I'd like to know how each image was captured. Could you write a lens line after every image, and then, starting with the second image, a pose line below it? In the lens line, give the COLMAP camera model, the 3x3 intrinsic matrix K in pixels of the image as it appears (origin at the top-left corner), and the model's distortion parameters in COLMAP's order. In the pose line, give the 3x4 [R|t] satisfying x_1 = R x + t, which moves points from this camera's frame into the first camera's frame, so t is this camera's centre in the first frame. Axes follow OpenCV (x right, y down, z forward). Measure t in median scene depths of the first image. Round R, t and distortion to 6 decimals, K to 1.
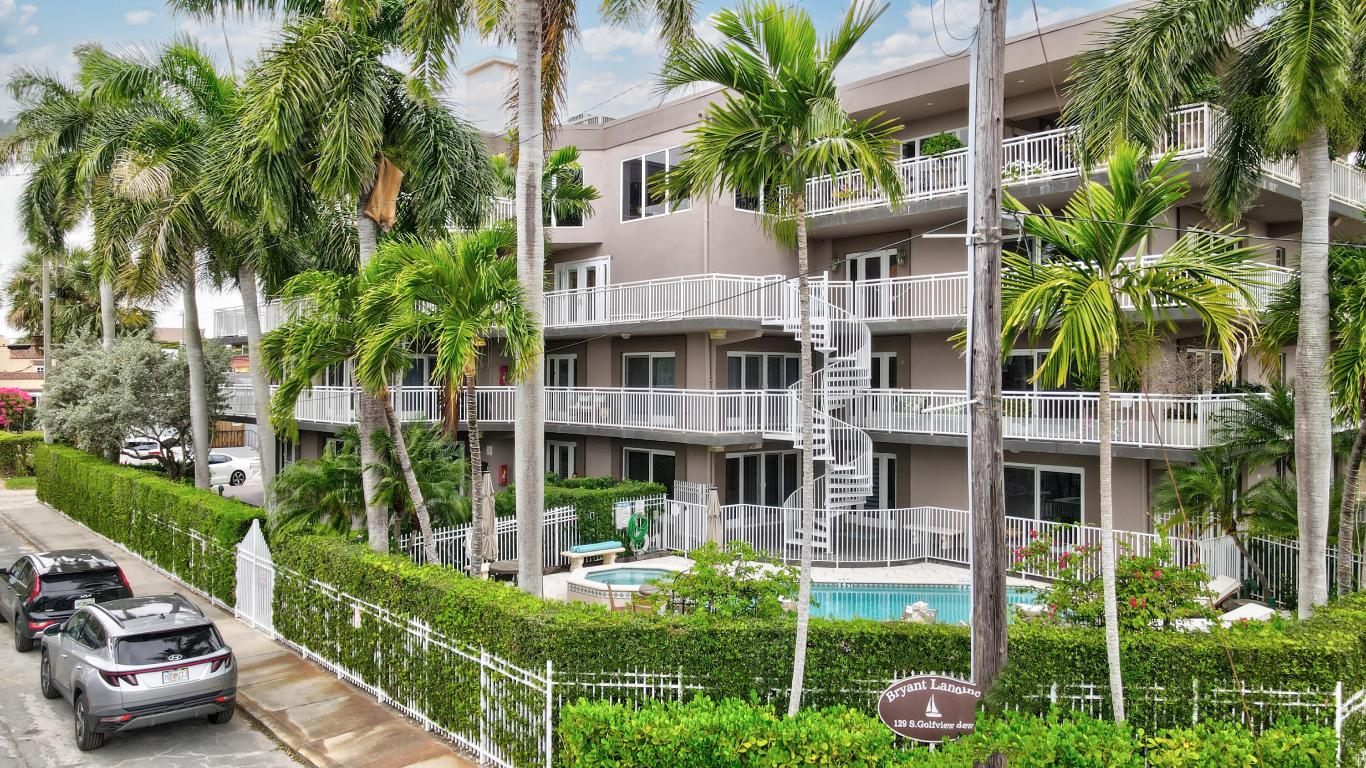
lens RADIAL K [[1002.8, 0, 685.8], [0, 1002.8, 373.5], [0, 0, 1]] dist [-0.001757, 0.038806]
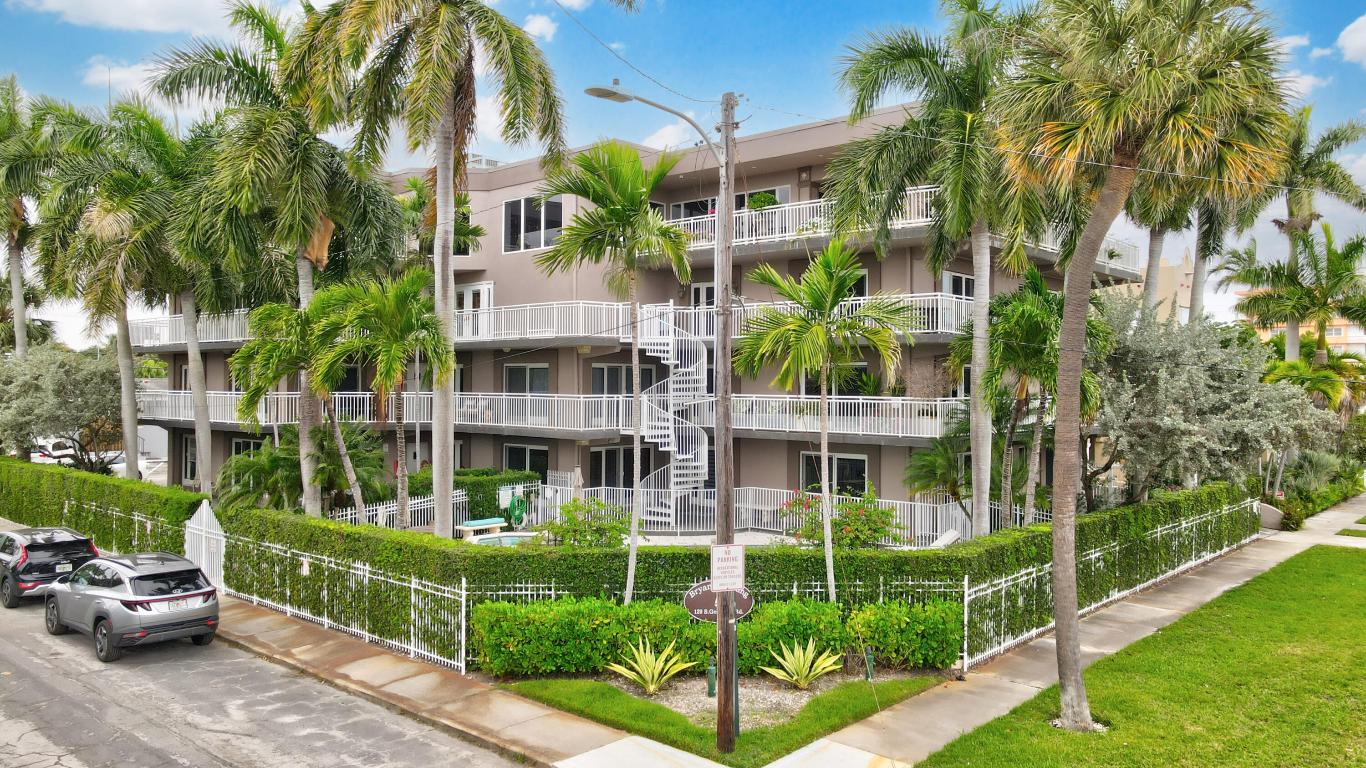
lens RADIAL K [[1002.8, 0, 685.8], [0, 1002.8, 373.5], [0, 0, 1]] dist [-0.001757, 0.038806]
pose [[0.991879, 0.002811, 0.127154, -0.000524], [-0.002040, 0.999979, -0.006192, -0.003602], [-0.127169, 0.005883, 0.991864, -0.348708]]
